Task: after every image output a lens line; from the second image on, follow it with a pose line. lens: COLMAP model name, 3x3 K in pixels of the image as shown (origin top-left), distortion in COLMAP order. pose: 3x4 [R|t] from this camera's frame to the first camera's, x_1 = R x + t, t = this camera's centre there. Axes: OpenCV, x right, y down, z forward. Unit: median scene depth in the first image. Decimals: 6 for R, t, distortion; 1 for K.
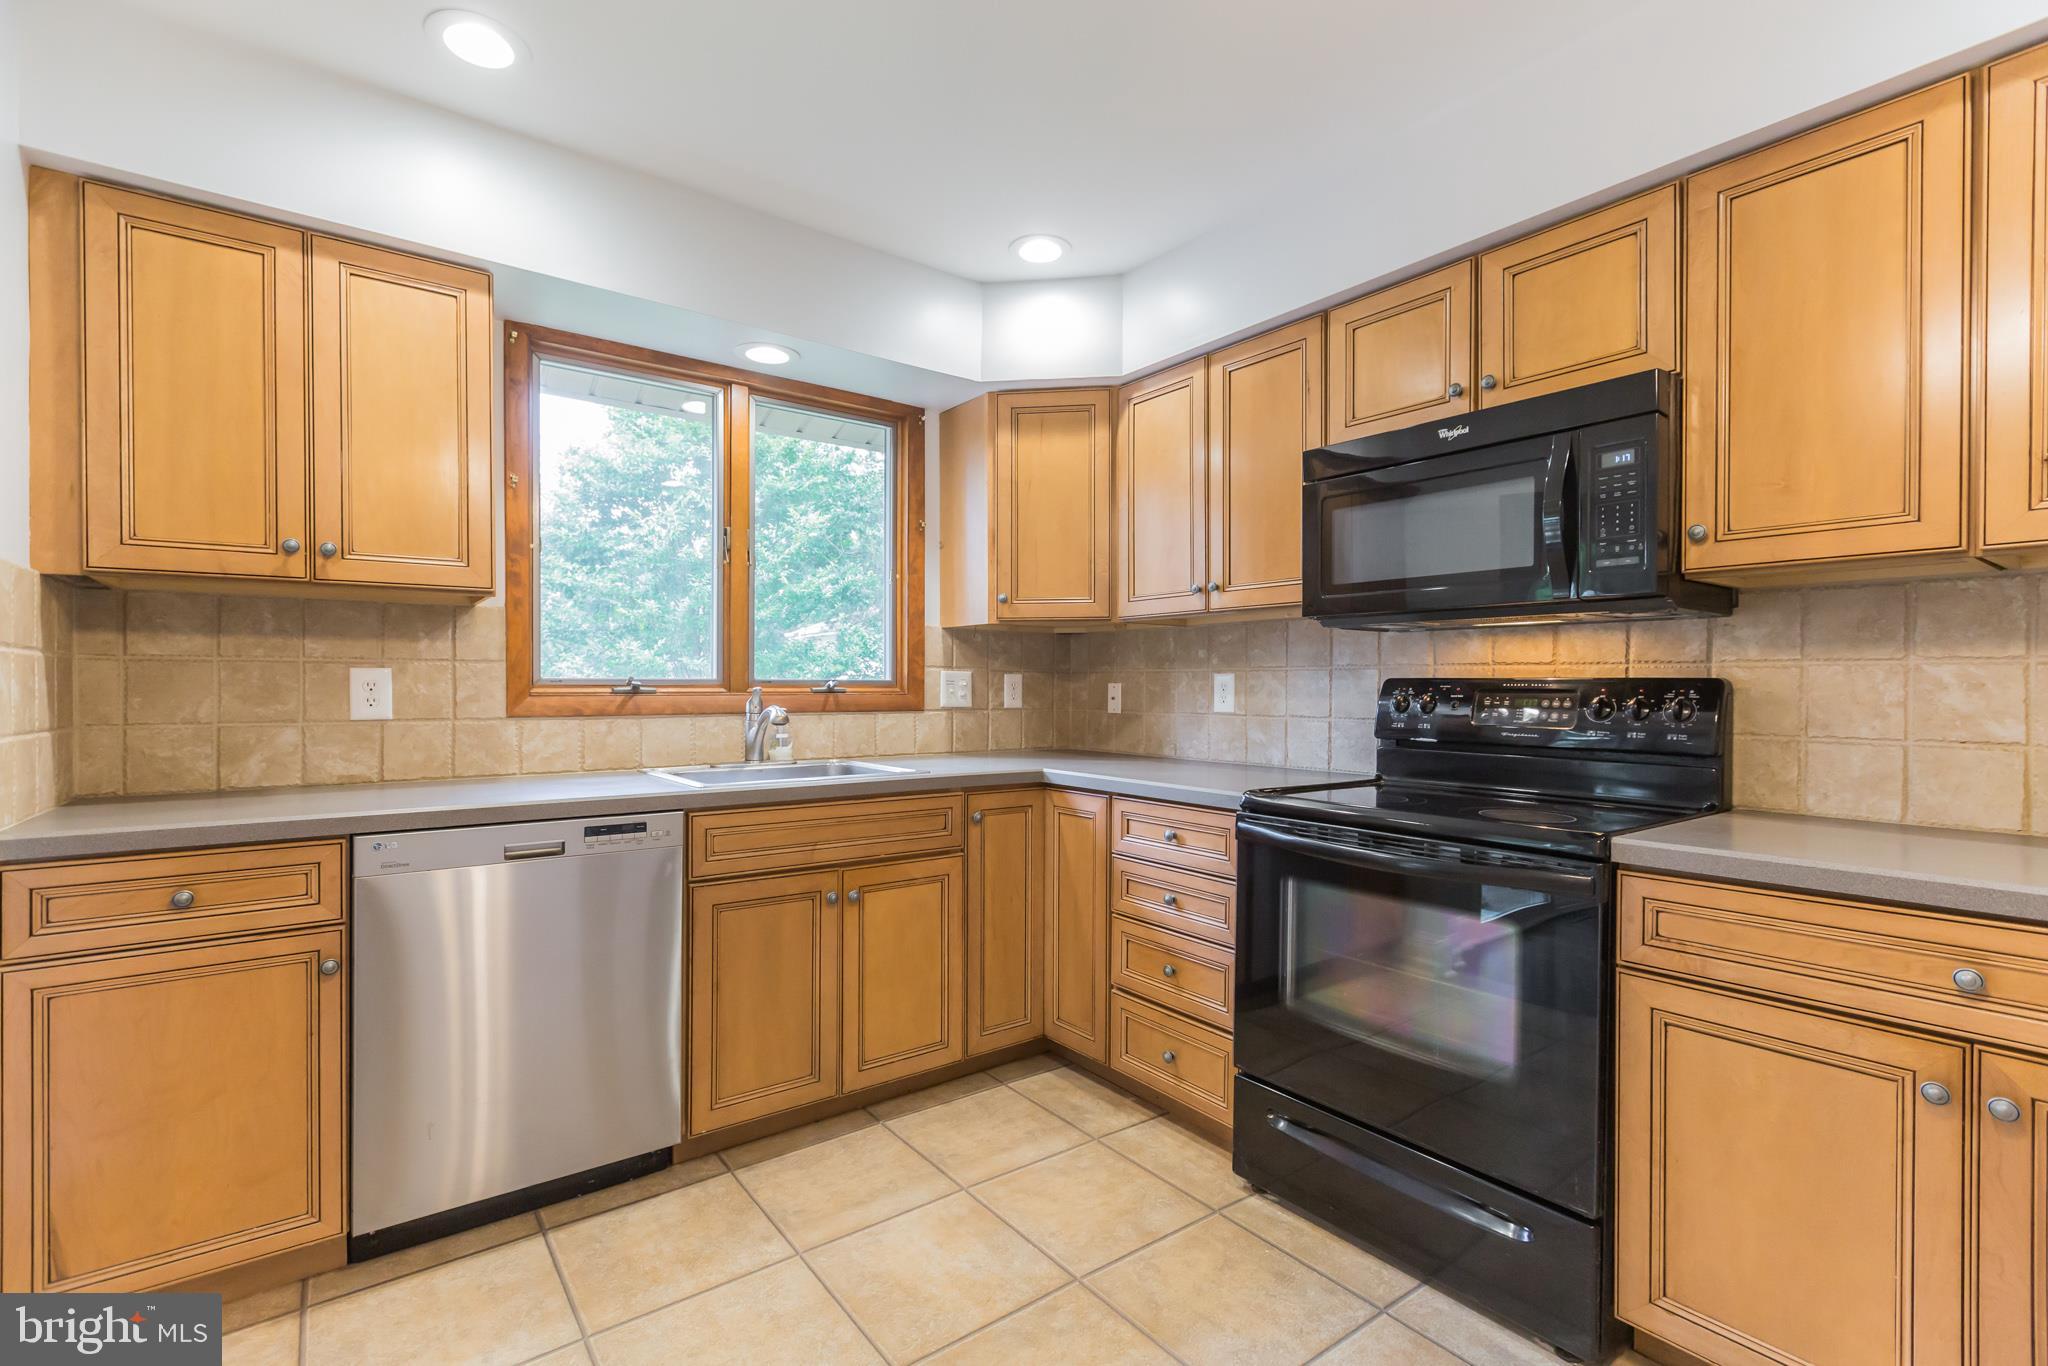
lens RADIAL K [[913.5, 0, 1010.3], [0, 913.5, 688.3], [0, 0, 1]] dist [-0.002702, 0.001040]
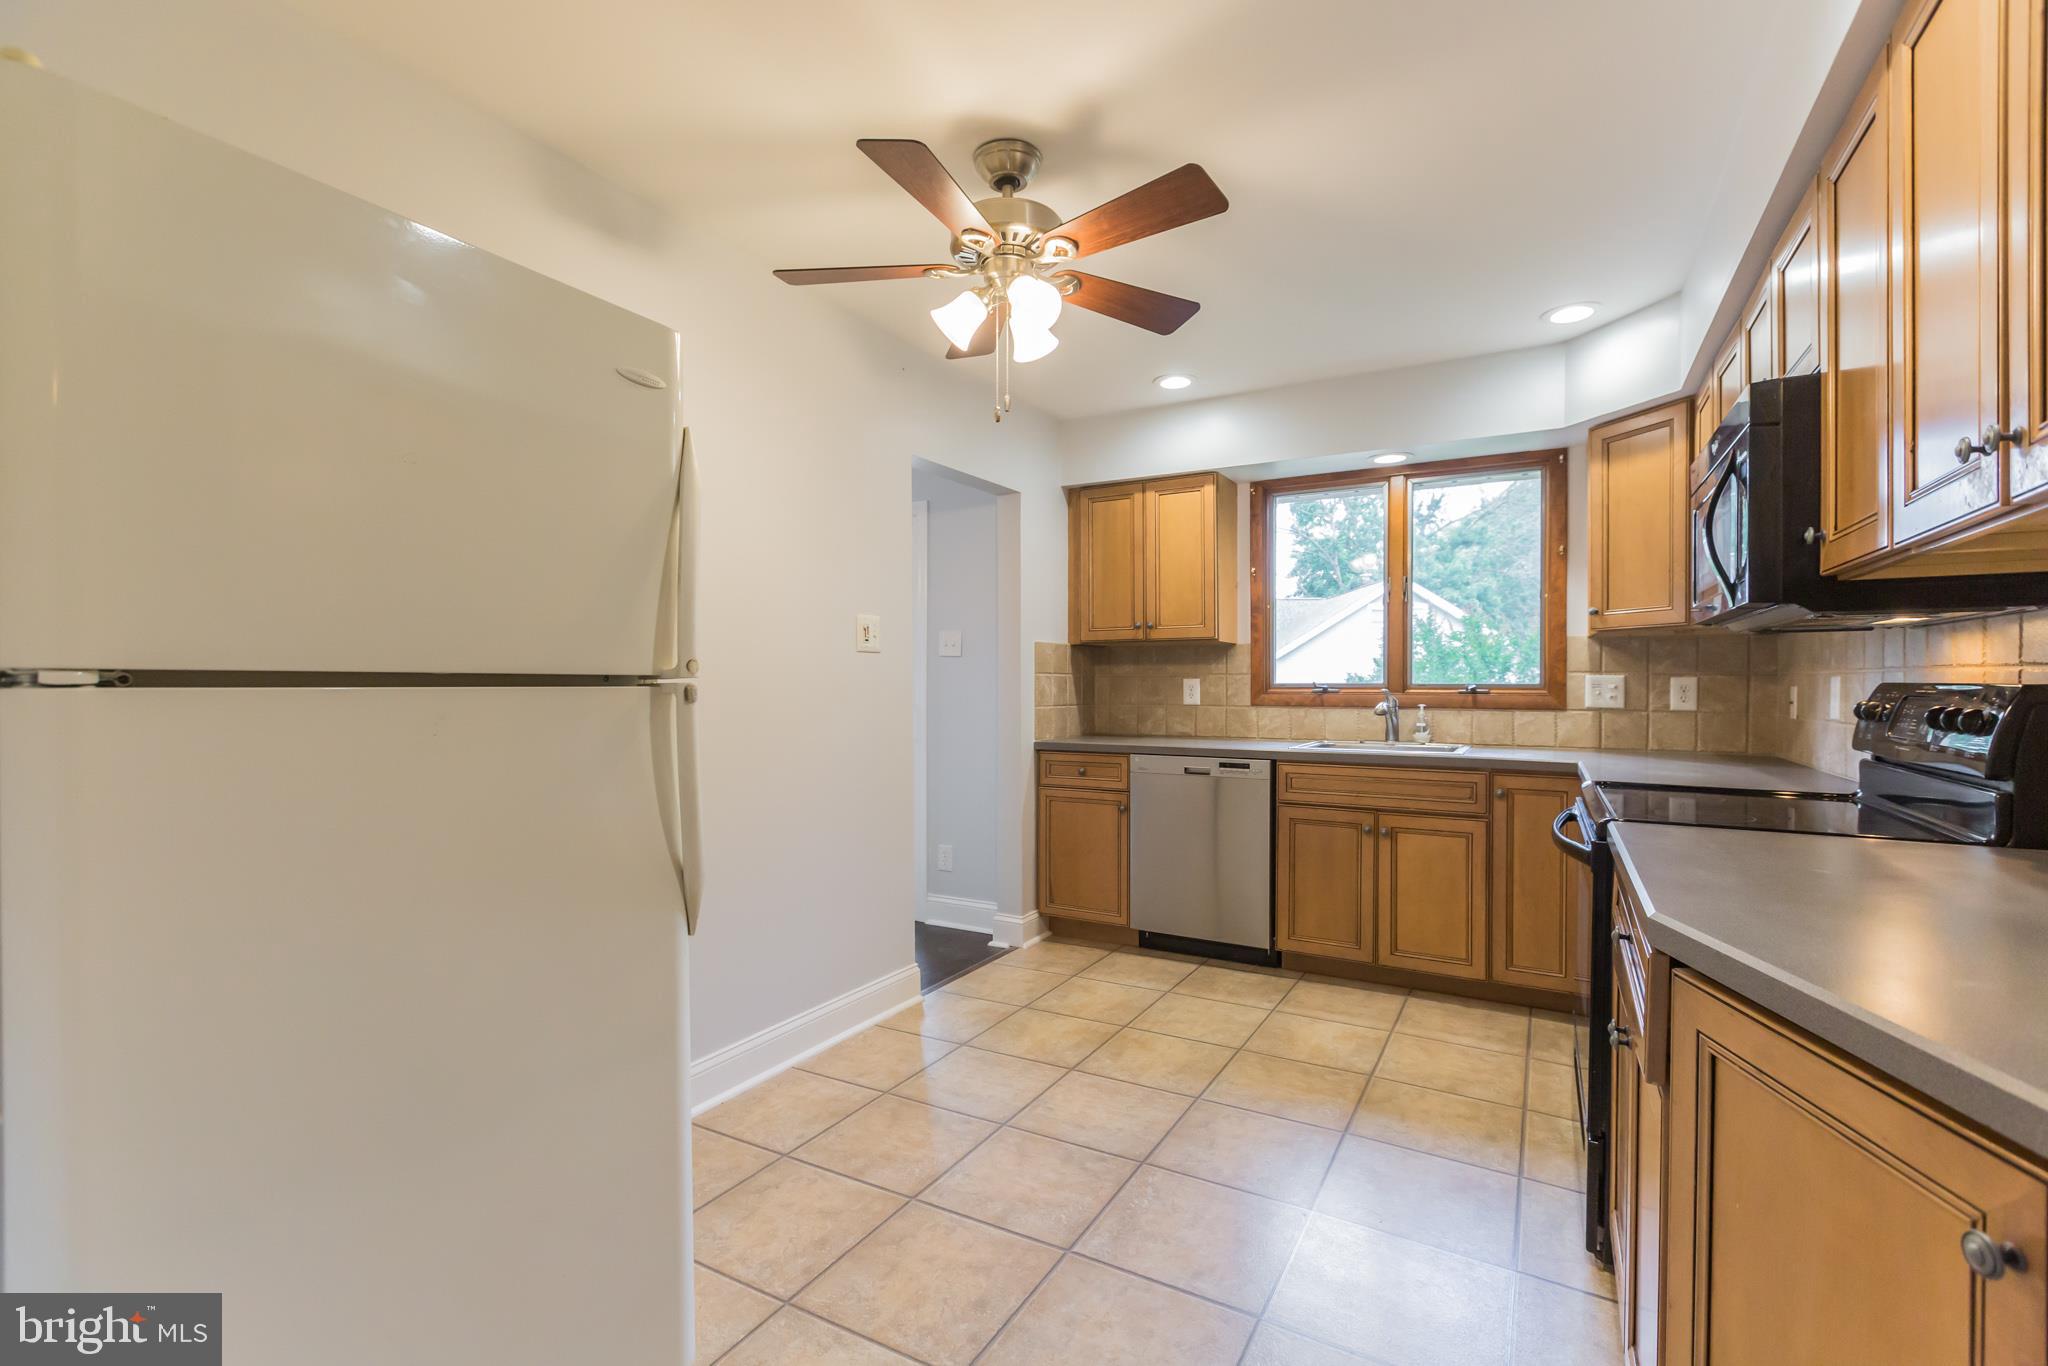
lens RADIAL K [[913.5, 0, 1032.7], [0, 913.5, 686.7], [0, 0, 1]] dist [-0.002702, 0.001040]
pose [[0.399570, 0.002480, -0.916699, 0.912622], [-0.002198, 0.999996, 0.001747, -0.007254], [0.916700, 0.001316, 0.399574, -0.101482]]
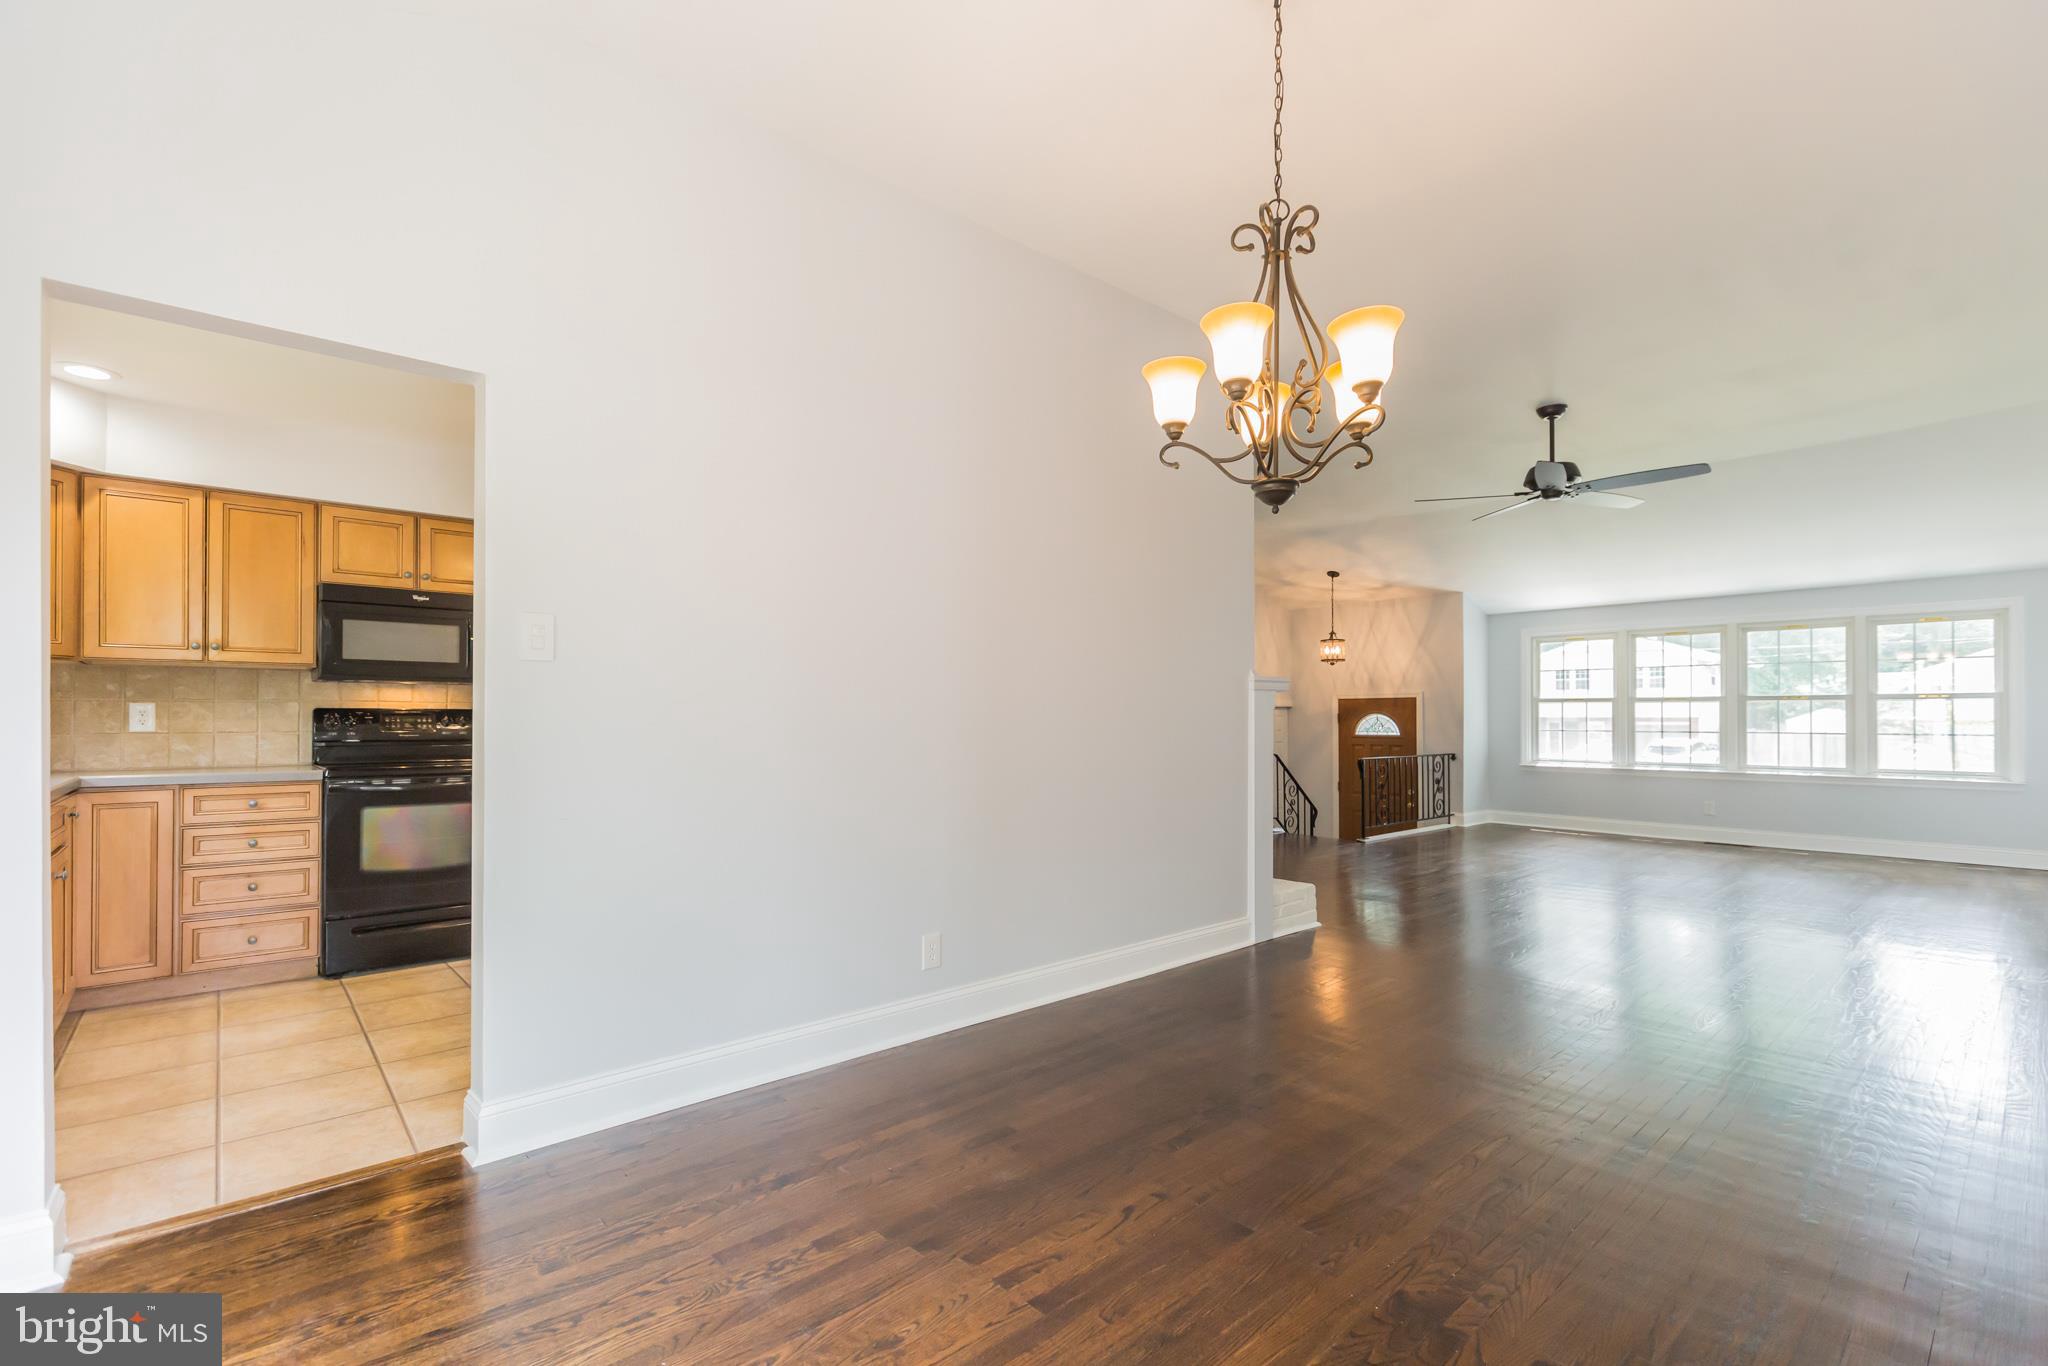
lens RADIAL K [[913.5, 0, 1036.5], [0, 913.5, 714.1], [0, 0, 1]] dist [-0.002702, 0.001040]
pose [[-0.088162, 0.000510, 0.996106, -1.508067], [0.001635, 0.999999, -0.000367, 0.003720], [-0.996105, 0.001596, -0.088162, -0.240264]]
